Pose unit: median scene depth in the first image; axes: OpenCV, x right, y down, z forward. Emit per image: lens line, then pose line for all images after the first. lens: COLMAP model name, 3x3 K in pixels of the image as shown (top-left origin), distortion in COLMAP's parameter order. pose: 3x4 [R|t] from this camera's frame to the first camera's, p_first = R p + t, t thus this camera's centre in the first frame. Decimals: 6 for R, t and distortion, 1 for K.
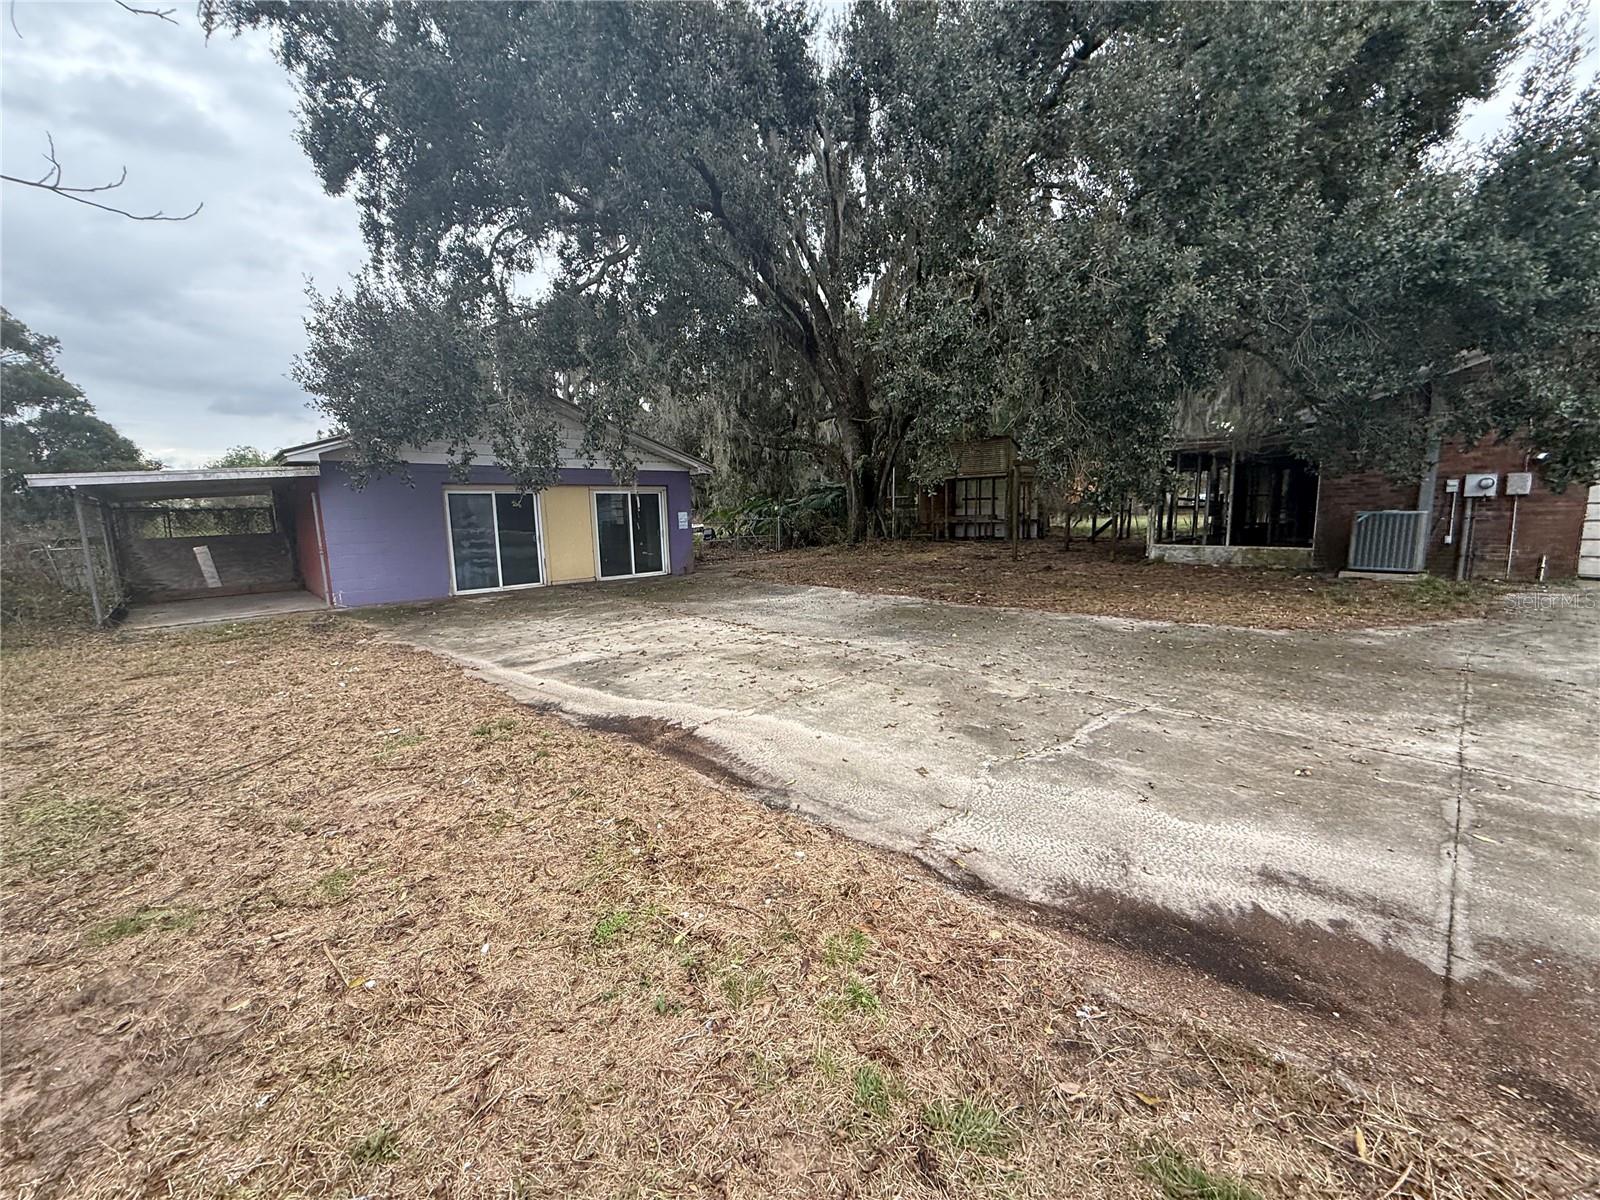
lens RADIAL K [[638.1, 0, 799.0], [0, 638.1, 595.4], [0, 0, 1]] dist [0.000450, -0.000146]
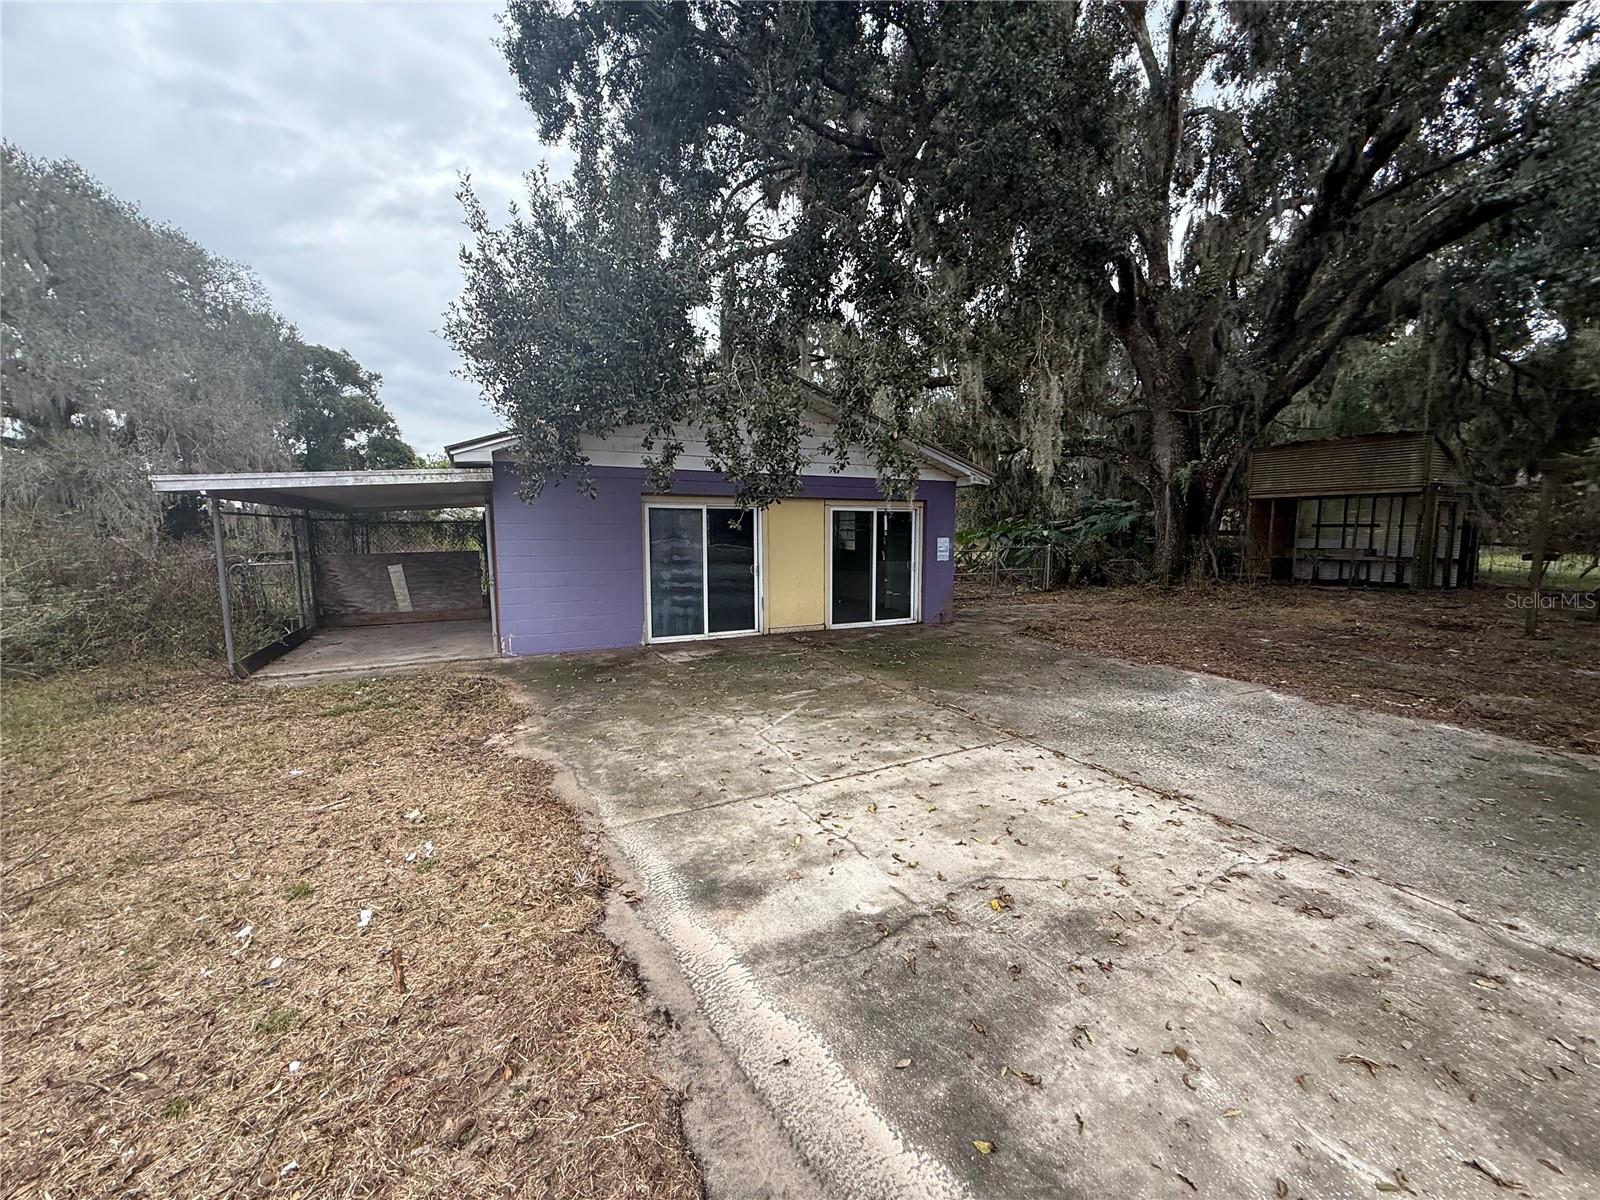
lens RADIAL K [[638.1, 0, 799.0], [0, 638.1, 595.4], [0, 0, 1]] dist [0.000450, -0.000146]
pose [[0.954523, 0.052232, -0.293526, -0.150720], [-0.060680, 0.997962, -0.019742, -0.050759], [0.291897, 0.036655, 0.955747, 0.326184]]
